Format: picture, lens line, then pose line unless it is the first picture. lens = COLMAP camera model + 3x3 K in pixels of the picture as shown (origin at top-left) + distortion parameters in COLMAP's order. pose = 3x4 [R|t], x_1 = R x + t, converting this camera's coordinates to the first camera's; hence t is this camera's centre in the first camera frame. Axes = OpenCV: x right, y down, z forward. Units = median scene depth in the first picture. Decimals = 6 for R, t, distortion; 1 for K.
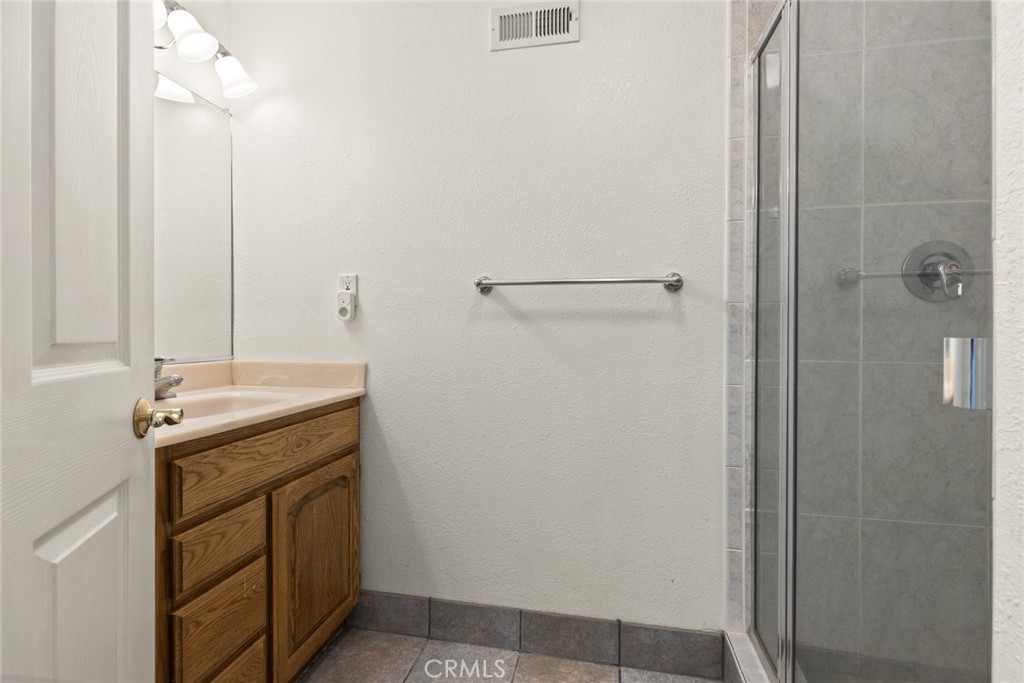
lens RADIAL K [[469.3, 0, 513.8], [0, 469.3, 339.4], [0, 0, 1]] dist [-0.001036, -0.000197]
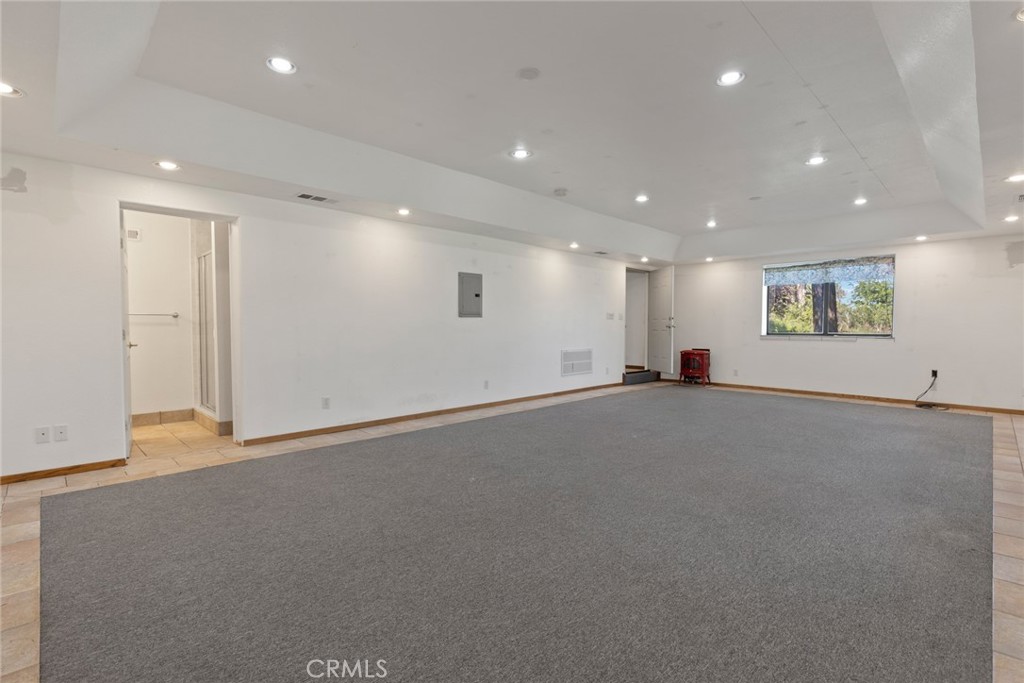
lens RADIAL K [[484.5, 0, 514.1], [0, 484.5, 344.5], [0, 0, 1]] dist [0.003950, 0.000271]
pose [[0.544619, -0.026788, 0.838256, -1.411093], [0.012082, 0.999637, 0.024095, 0.047994], [-0.838597, -0.002995, 0.544744, -3.301956]]
